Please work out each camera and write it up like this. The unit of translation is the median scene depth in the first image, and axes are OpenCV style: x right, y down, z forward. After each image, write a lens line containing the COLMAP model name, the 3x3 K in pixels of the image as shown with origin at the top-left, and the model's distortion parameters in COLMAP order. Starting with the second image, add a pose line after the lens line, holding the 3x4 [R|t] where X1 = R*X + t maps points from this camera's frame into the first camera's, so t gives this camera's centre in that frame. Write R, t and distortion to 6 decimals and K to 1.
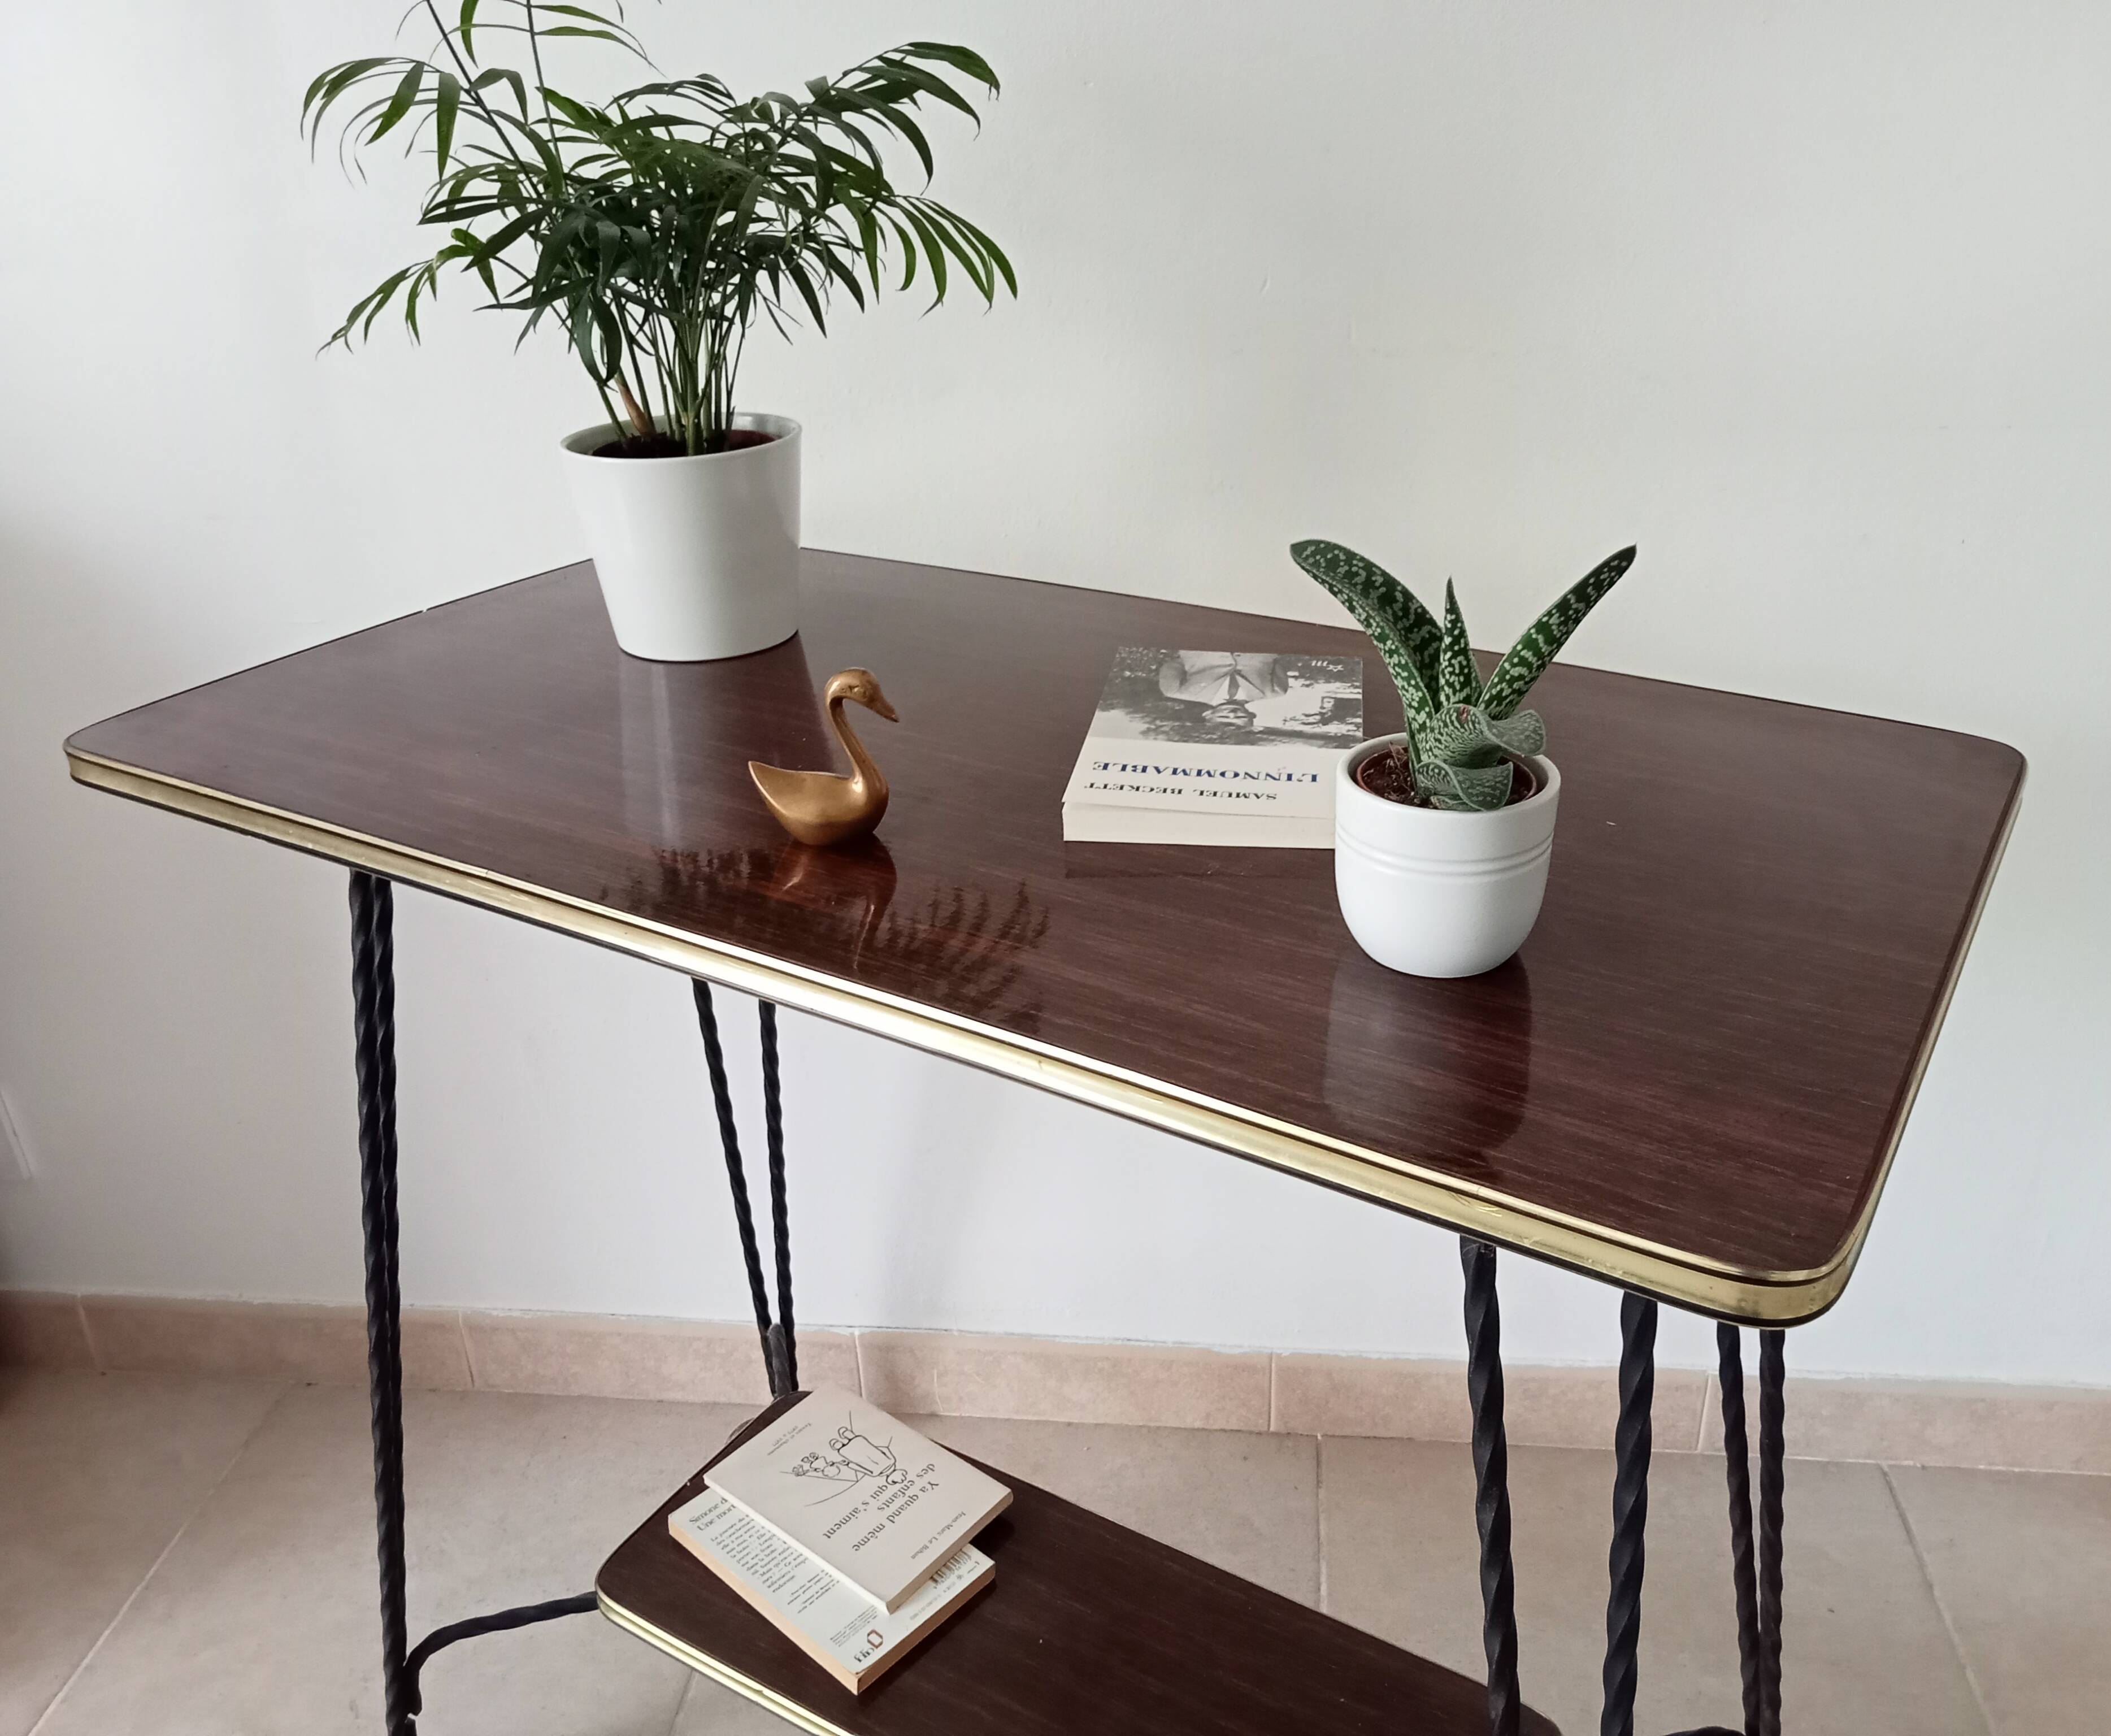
lens RADIAL K [[1705.8, 0, 1101.9], [0, 1705.8, 867.1], [0, 0, 1]] dist [0.010303, -0.009217]
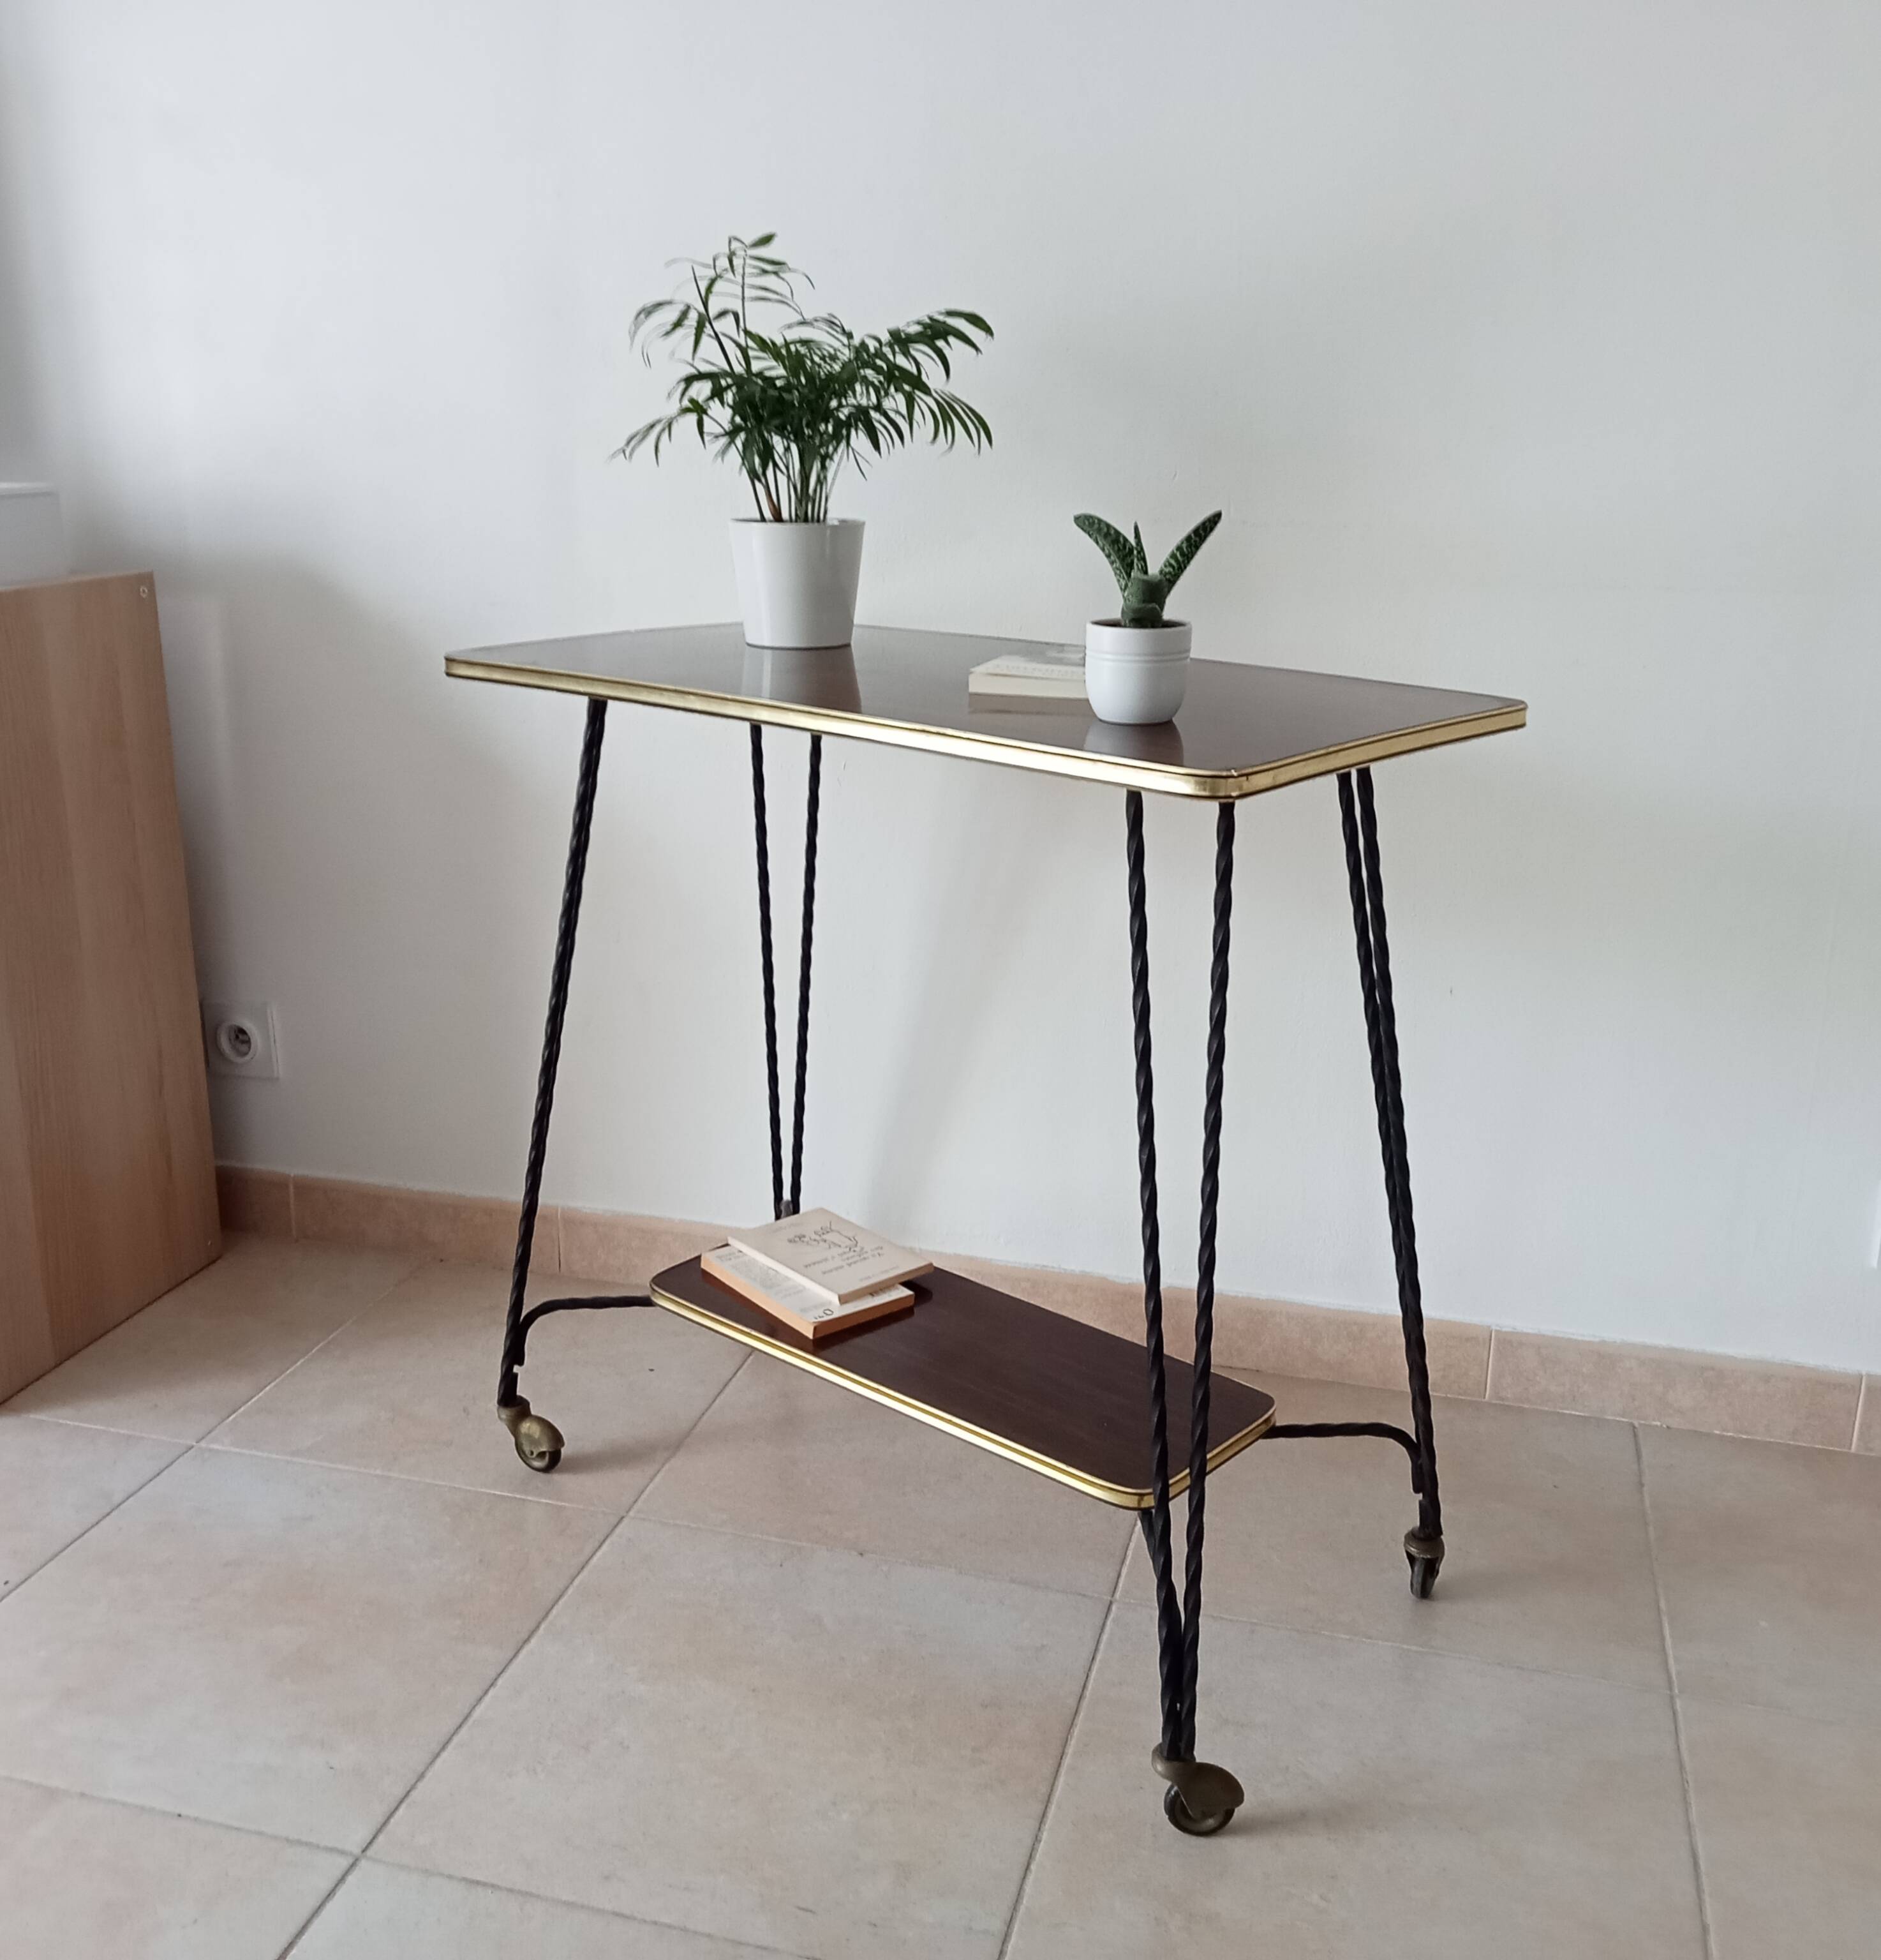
lens RADIAL K [[1908.8, 0, 940.5], [0, 1908.8, 980.0], [0, 0, 1]] dist [0.017766, -0.010488]
pose [[0.985397, 0.082451, -0.148981, 0.209221], [-0.105440, 0.982481, -0.153665, 0.453923], [0.133701, 0.167129, 0.976827, -0.740877]]
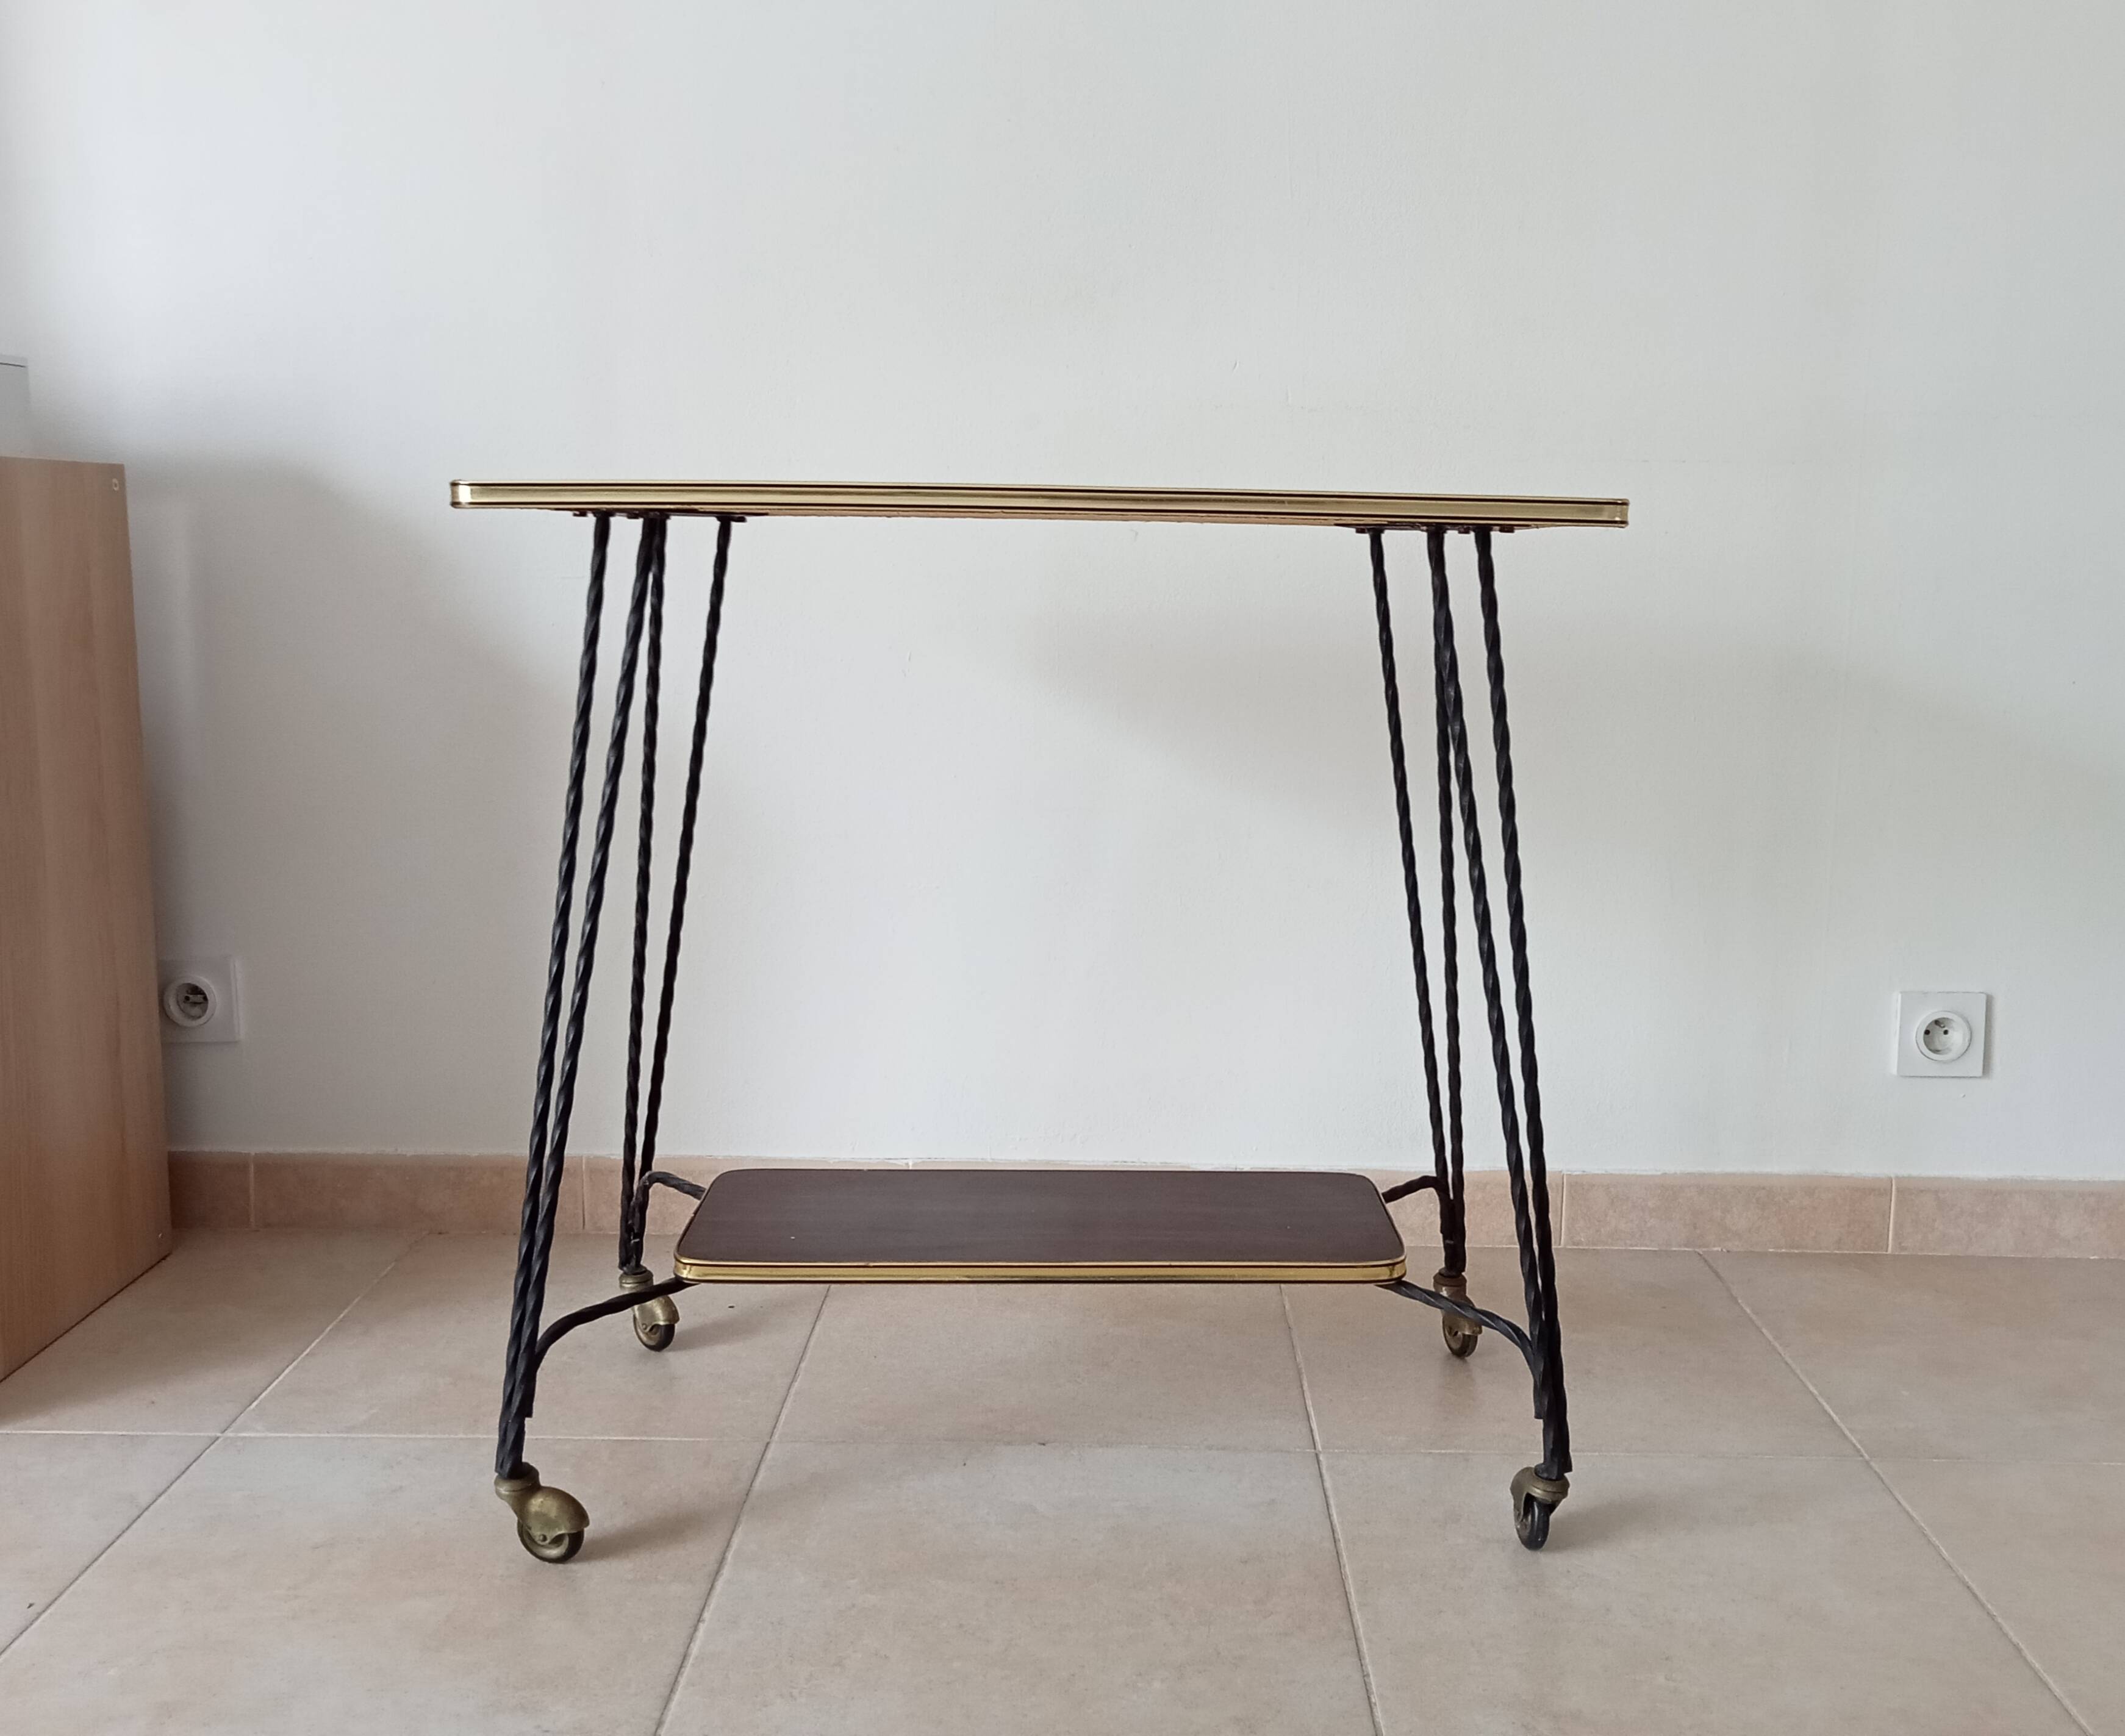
lens RADIAL K [[1820.0, 0, 1104.5], [0, 1820.0, 821.4], [0, 0, 1]] dist [0.010182, 0.003647]
pose [[0.995006, 0.021988, 0.097366, -0.214257], [0.007920, 0.954971, -0.296592, 0.675680], [-0.099504, 0.295882, 0.950028, -0.581485]]
